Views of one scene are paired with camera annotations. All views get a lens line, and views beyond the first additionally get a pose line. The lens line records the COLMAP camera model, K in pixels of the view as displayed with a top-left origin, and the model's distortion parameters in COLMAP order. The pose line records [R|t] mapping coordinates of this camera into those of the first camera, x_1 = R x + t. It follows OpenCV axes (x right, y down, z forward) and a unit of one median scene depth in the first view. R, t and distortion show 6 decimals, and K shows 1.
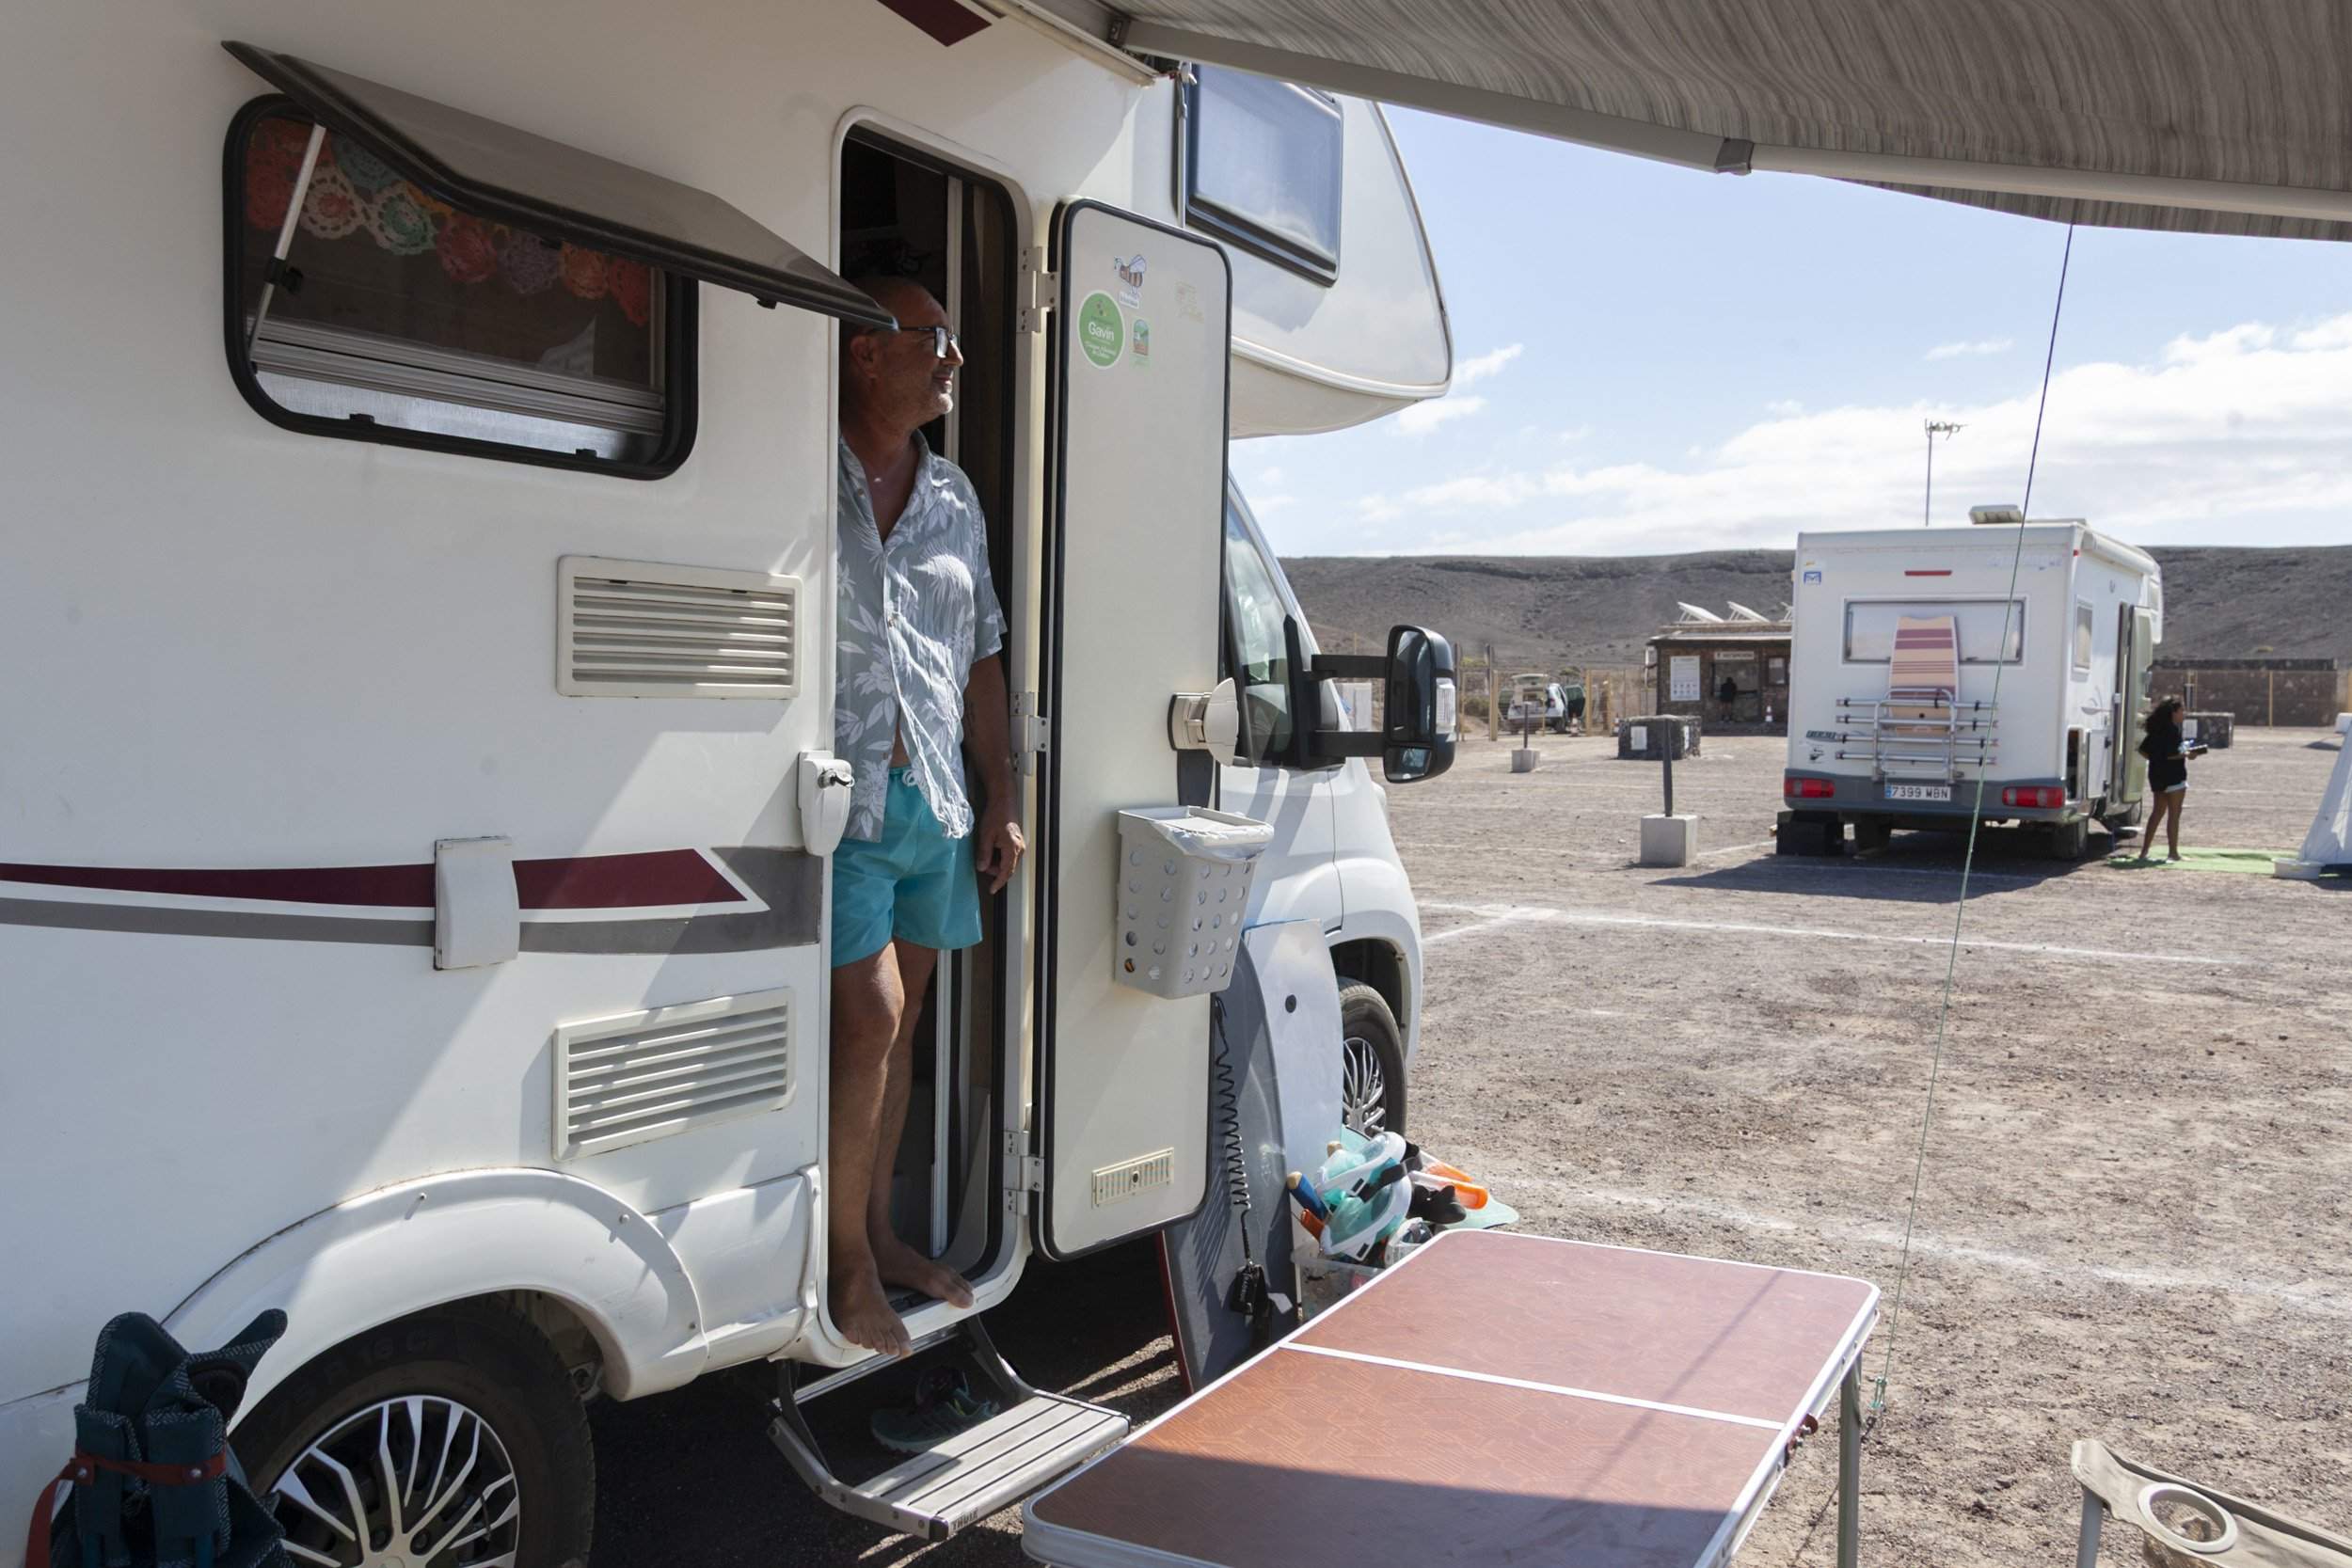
lens RADIAL K [[2307.5, 0, 1176.0], [0, 2307.5, 784.0], [0, 0, 1]] dist [-0.004862, 0.006866]
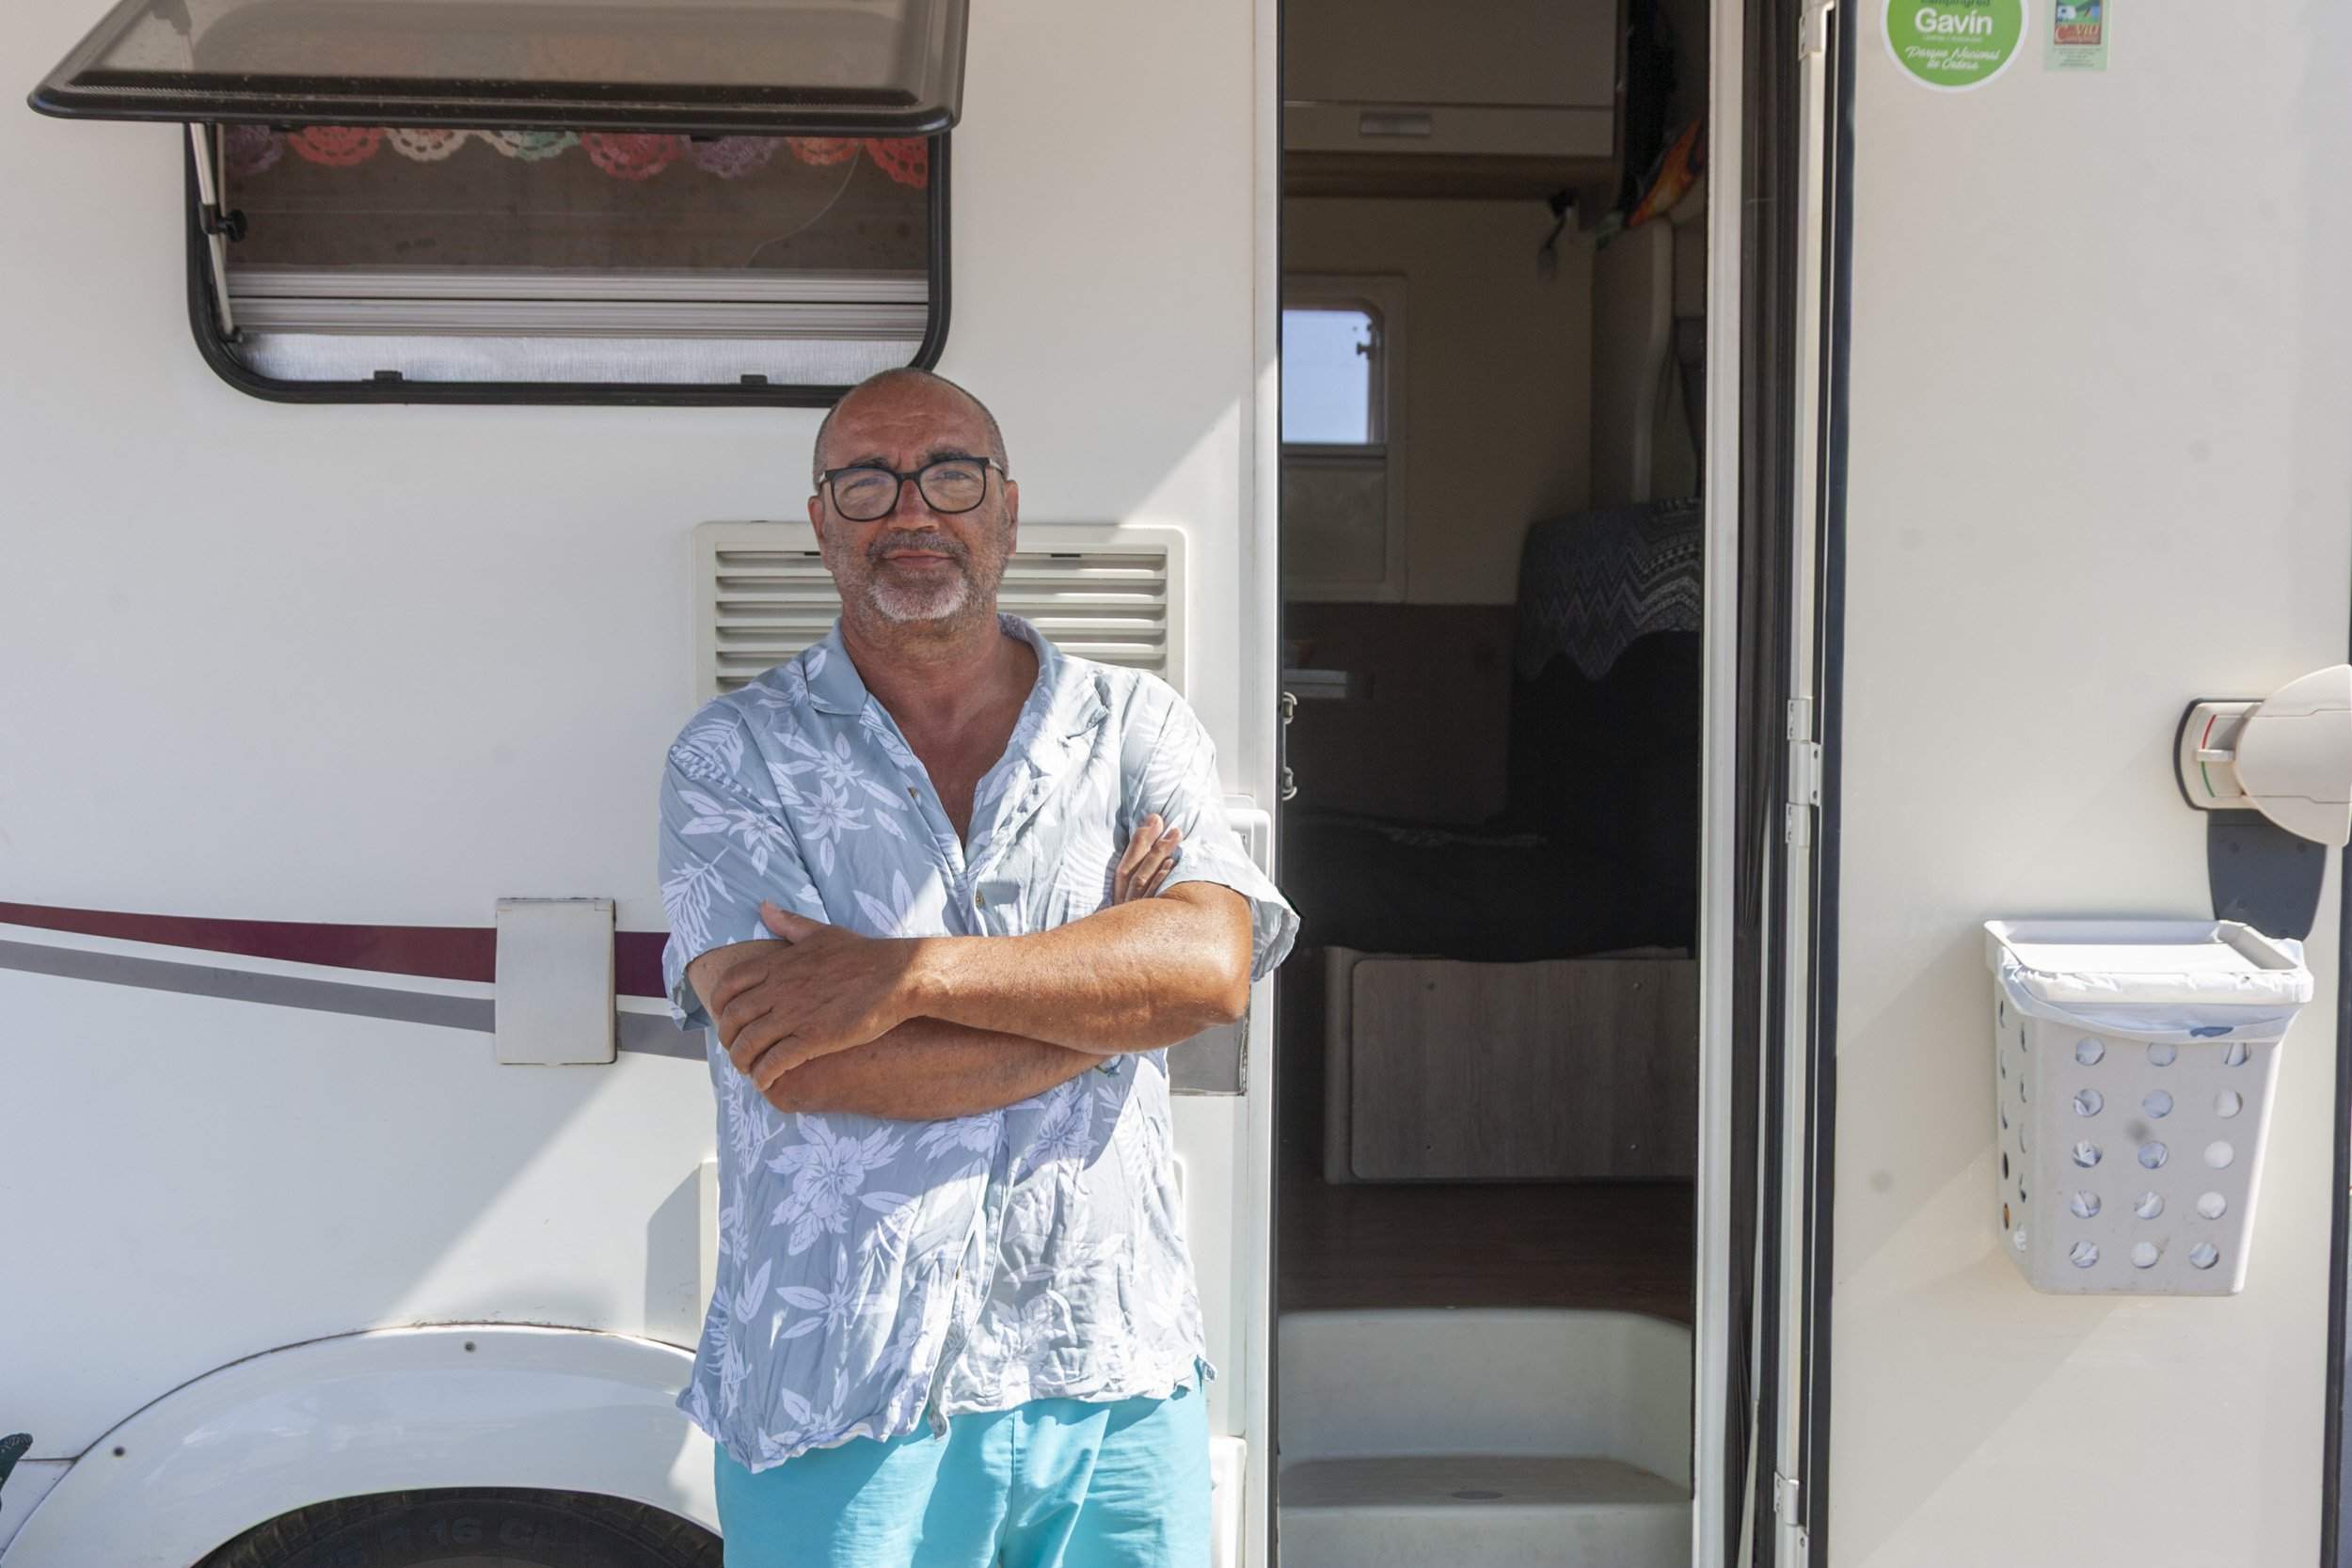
lens RADIAL K [[2307.5, 0, 1176.0], [0, 2307.5, 784.0], [0, 0, 1]] dist [-0.004862, 0.006866]
pose [[0.501750, 0.024307, -0.864671, 0.441591], [-0.026696, 0.999564, 0.012608, -0.028580], [0.864600, 0.016757, 0.502181, 0.749037]]
